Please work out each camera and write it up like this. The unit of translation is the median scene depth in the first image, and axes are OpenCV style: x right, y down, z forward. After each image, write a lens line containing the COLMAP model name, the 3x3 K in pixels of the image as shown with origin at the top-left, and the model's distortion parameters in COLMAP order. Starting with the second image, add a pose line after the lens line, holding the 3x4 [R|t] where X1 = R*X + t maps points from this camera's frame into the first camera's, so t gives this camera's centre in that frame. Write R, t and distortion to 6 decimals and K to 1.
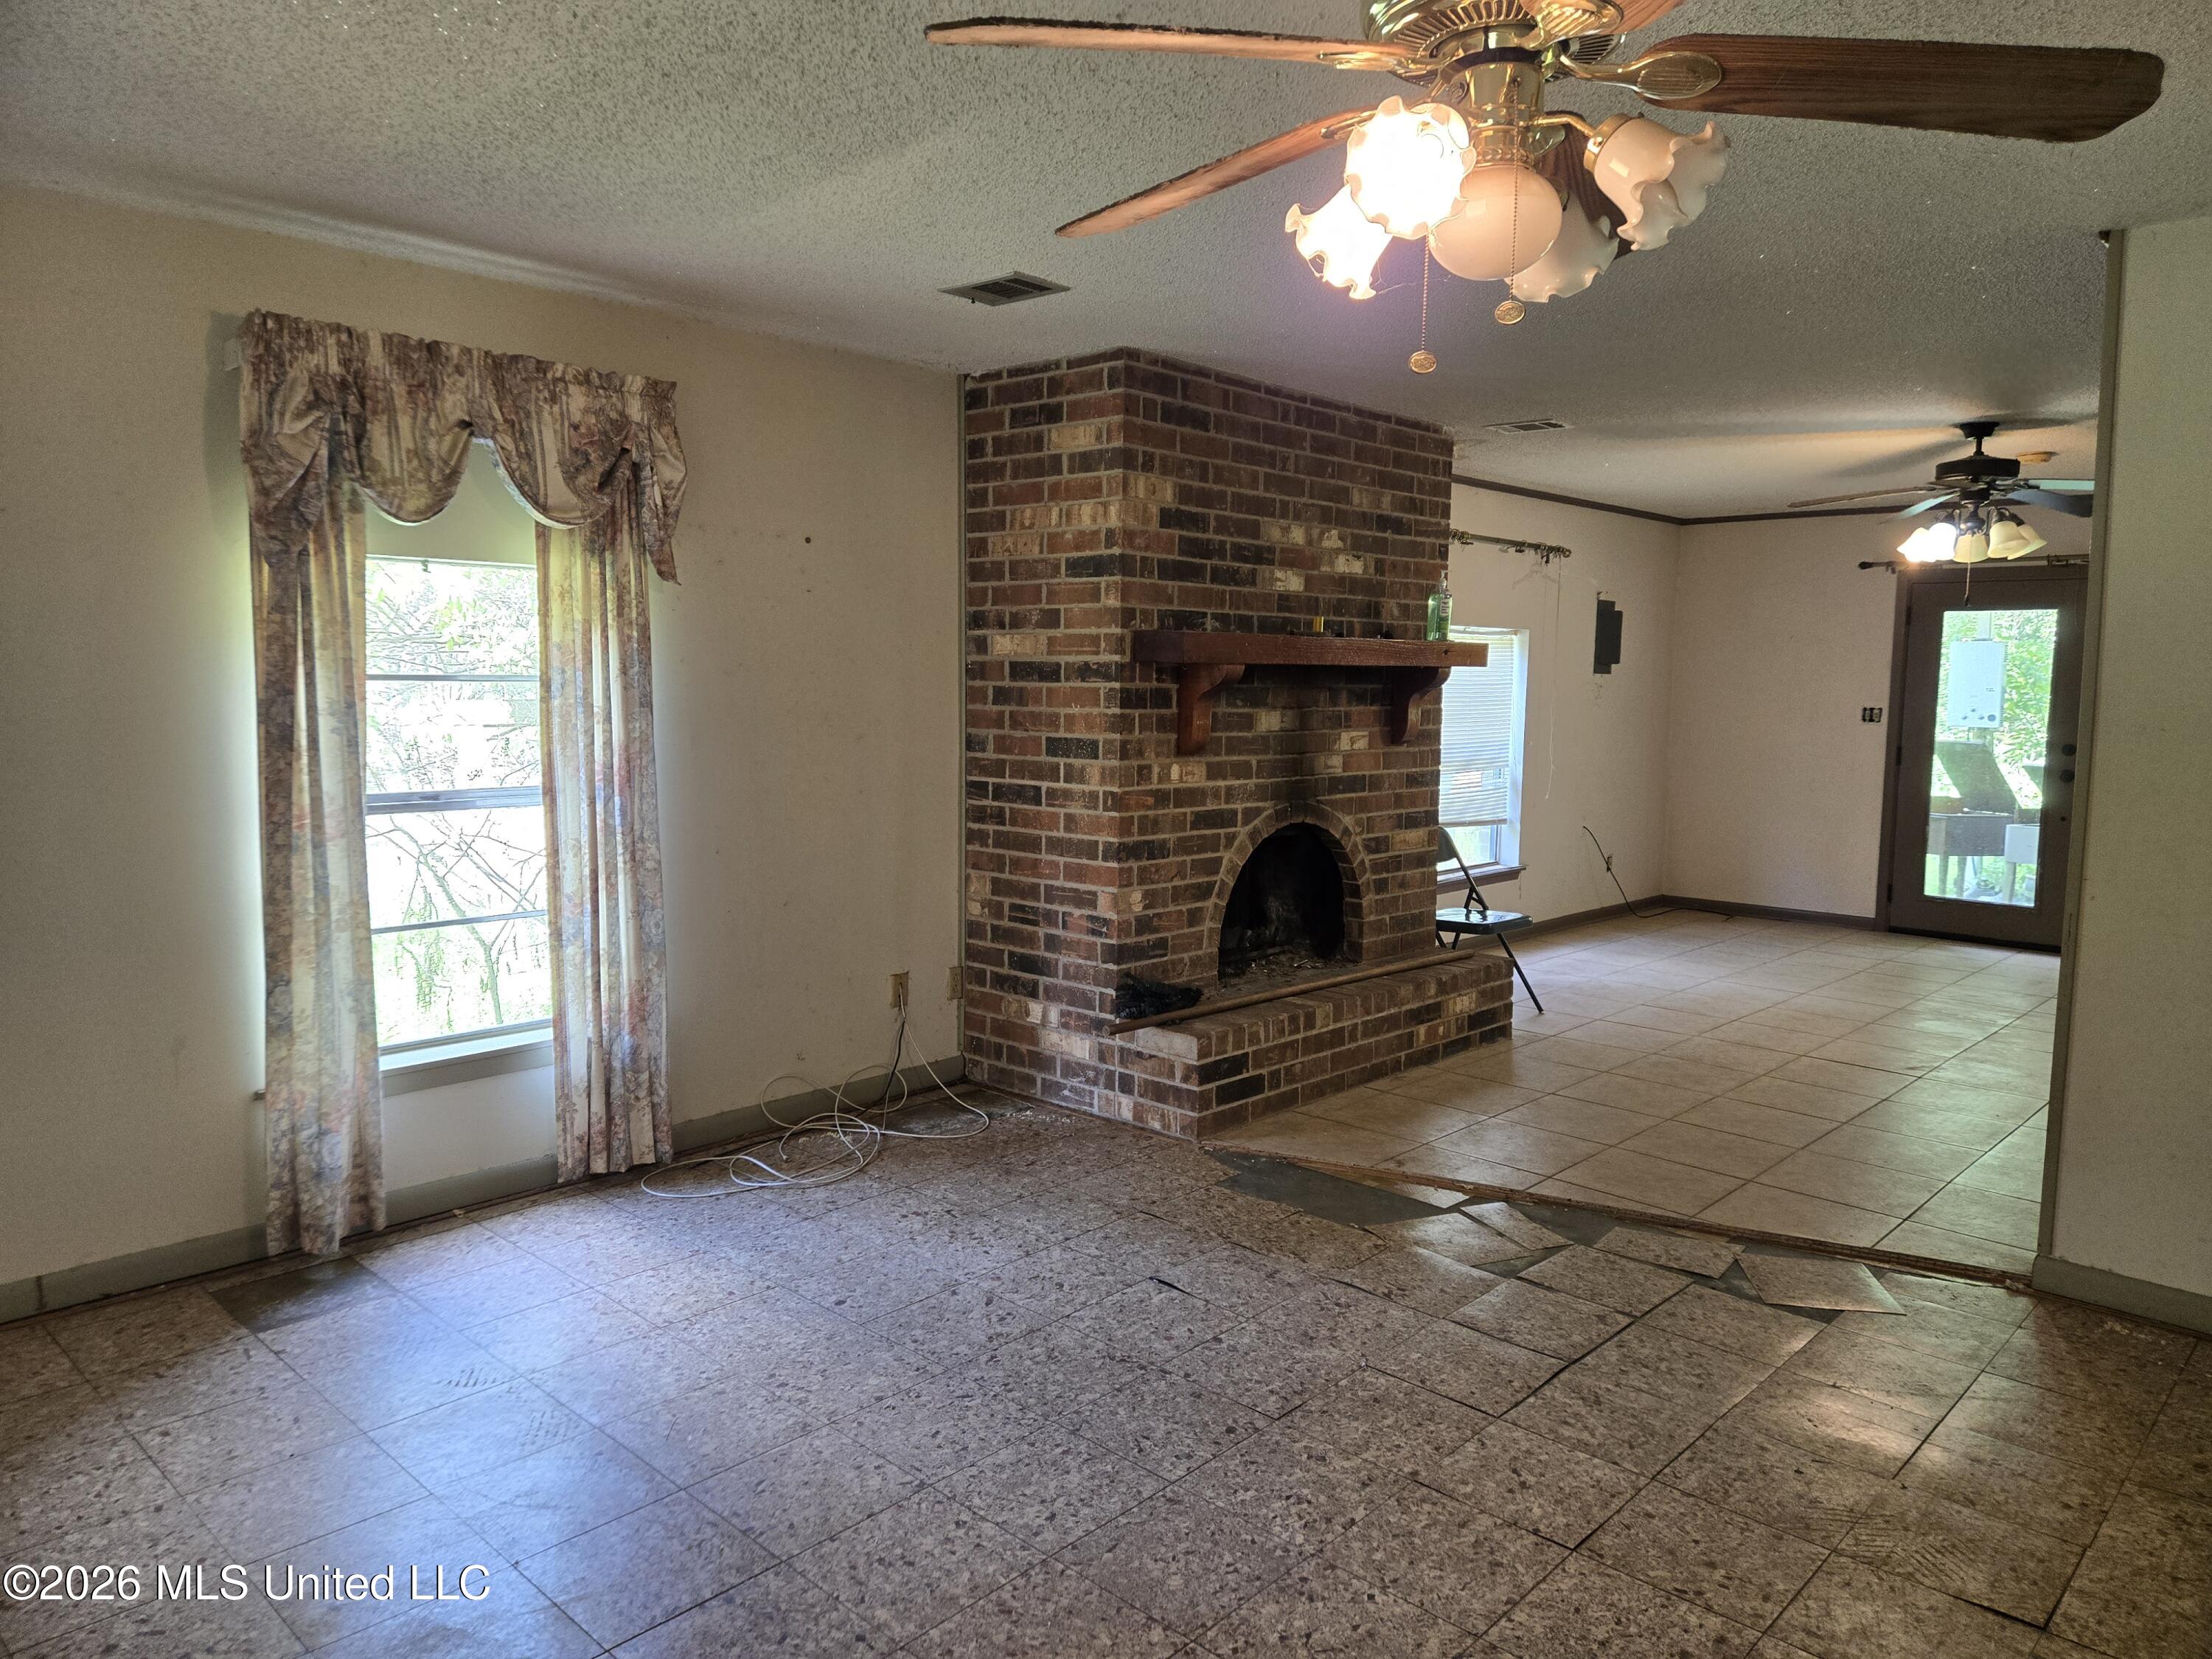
lens RADIAL K [[1513.9, 0, 1089.2], [0, 1513.9, 826.4], [0, 0, 1]] dist [0.029365, -0.032582]
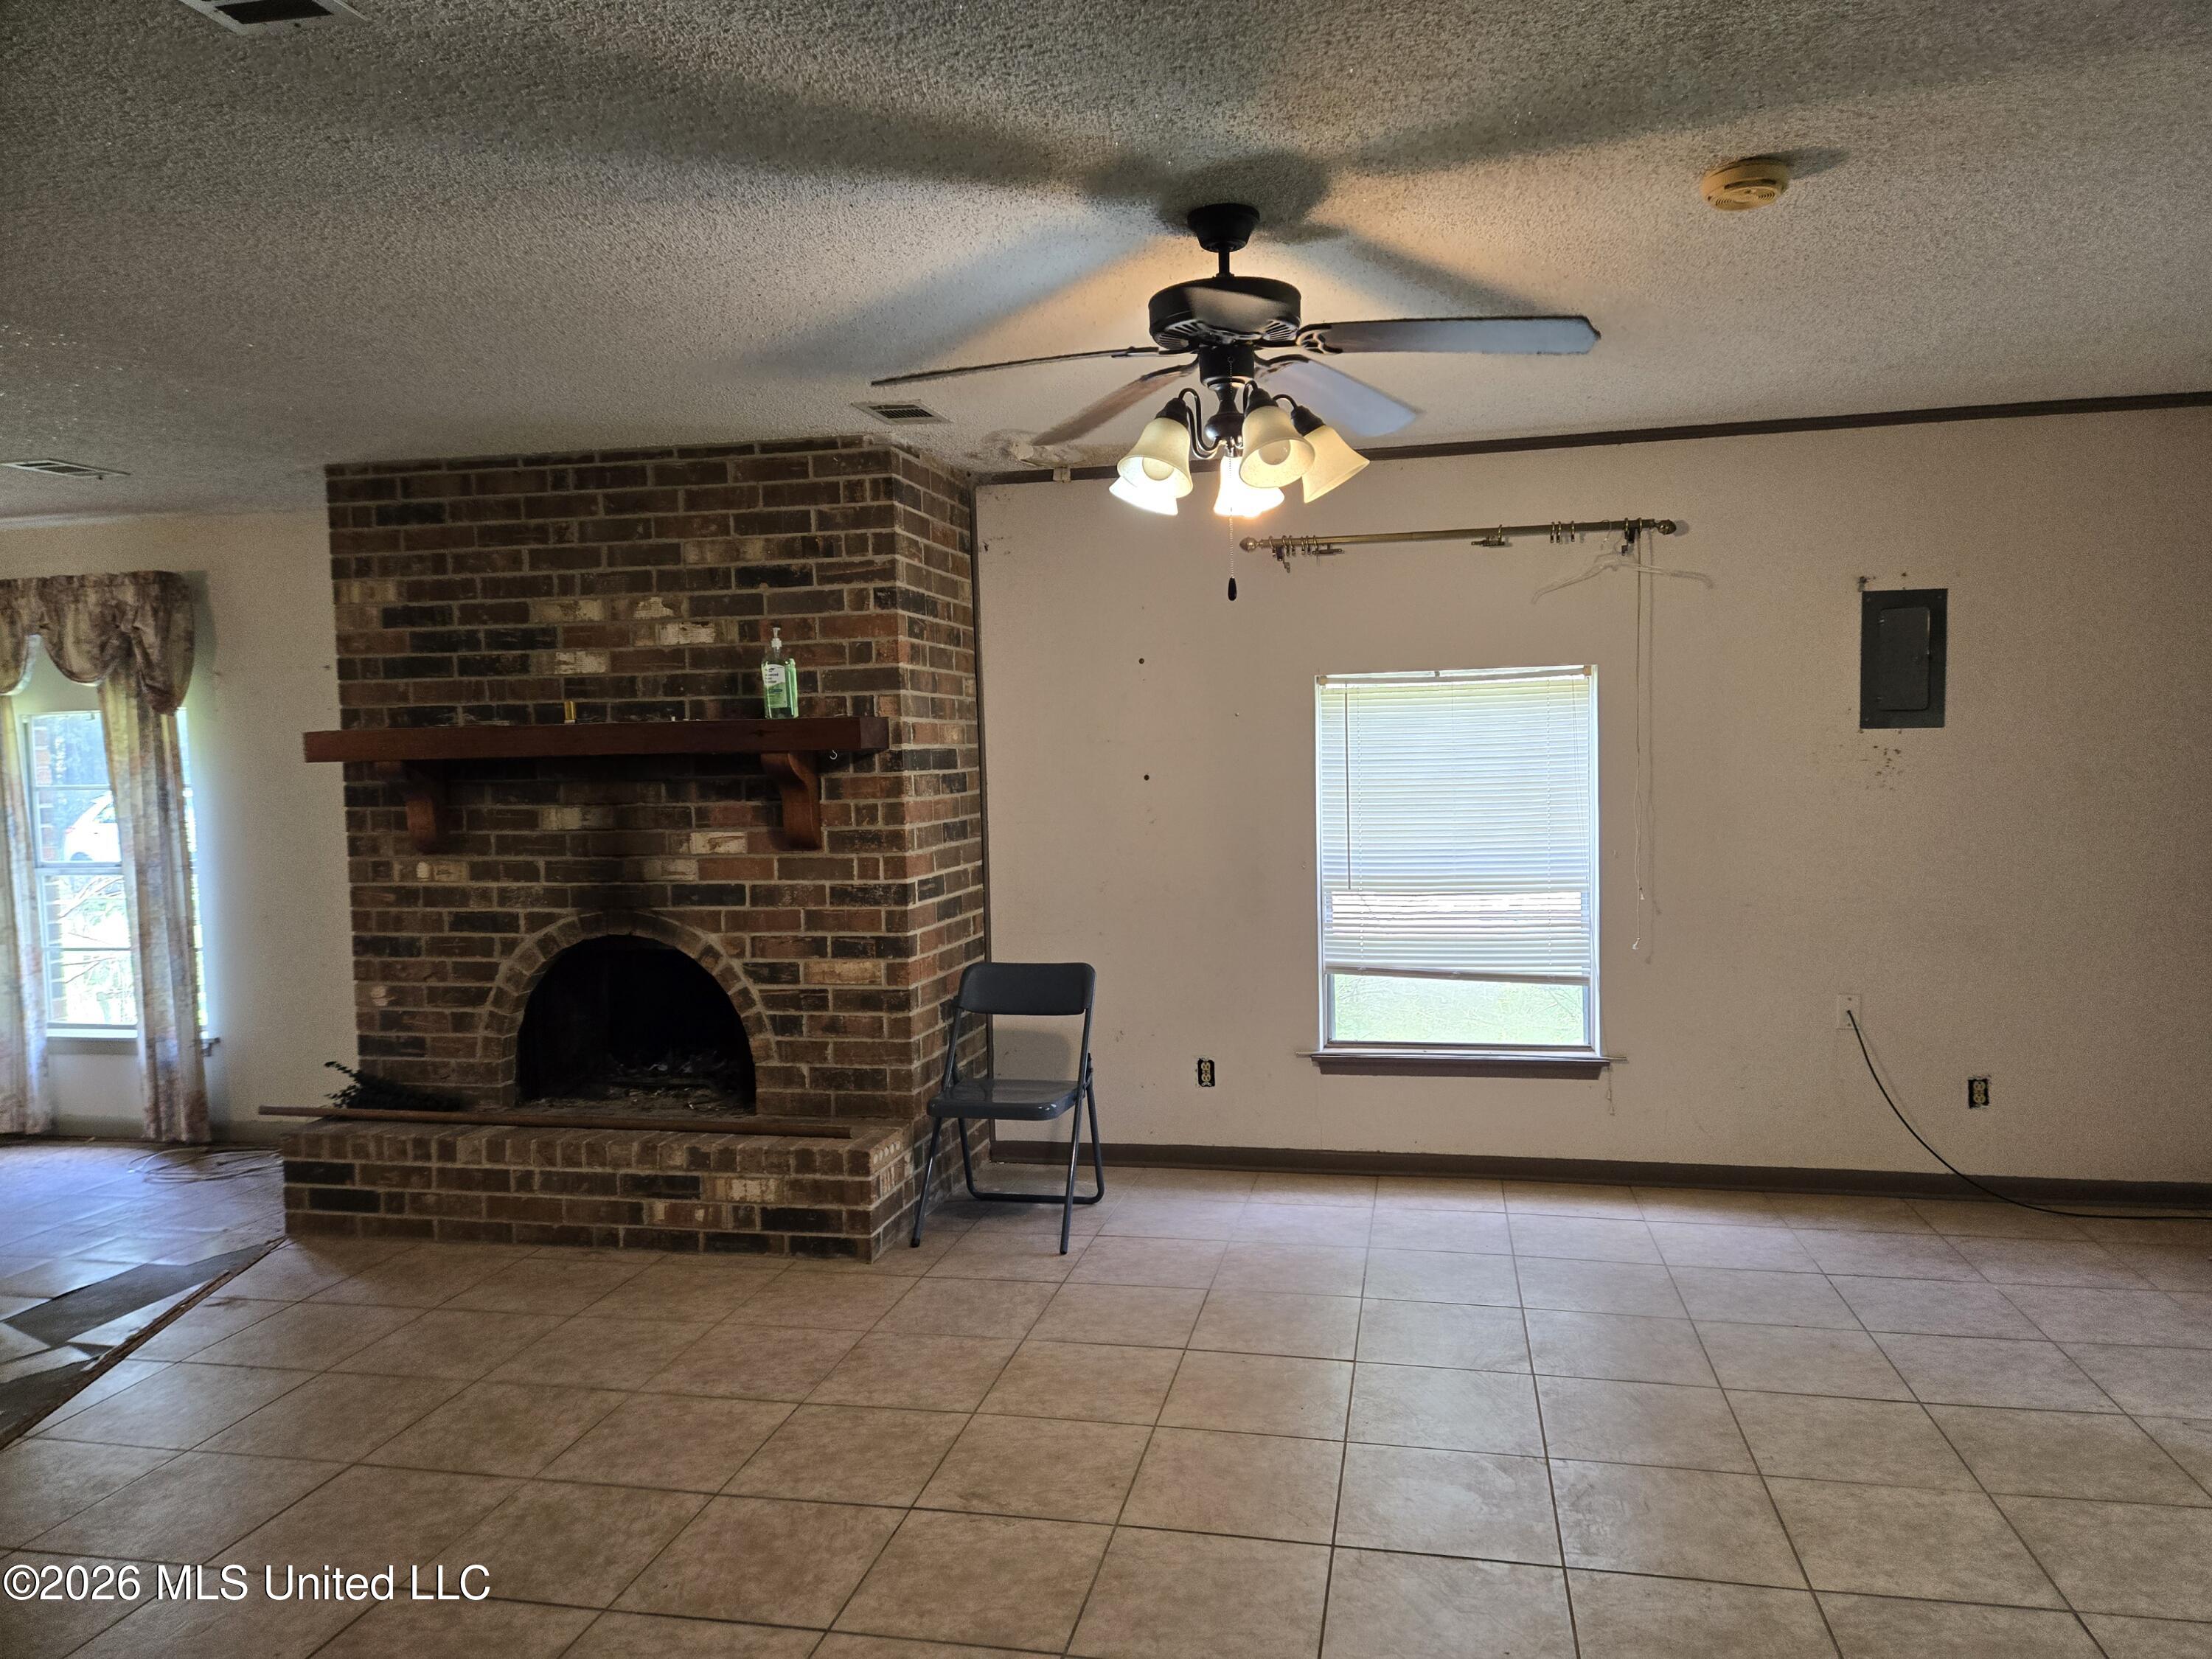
lens RADIAL K [[1513.9, 0, 1111.5], [0, 1513.9, 835.7], [0, 0, 1]] dist [0.029365, -0.032582]
pose [[0.538704, 0.020839, -0.842237, 1.099761], [-0.056398, 0.998344, -0.011371, -0.070324], [0.840605, 0.053626, 0.538987, 0.817723]]
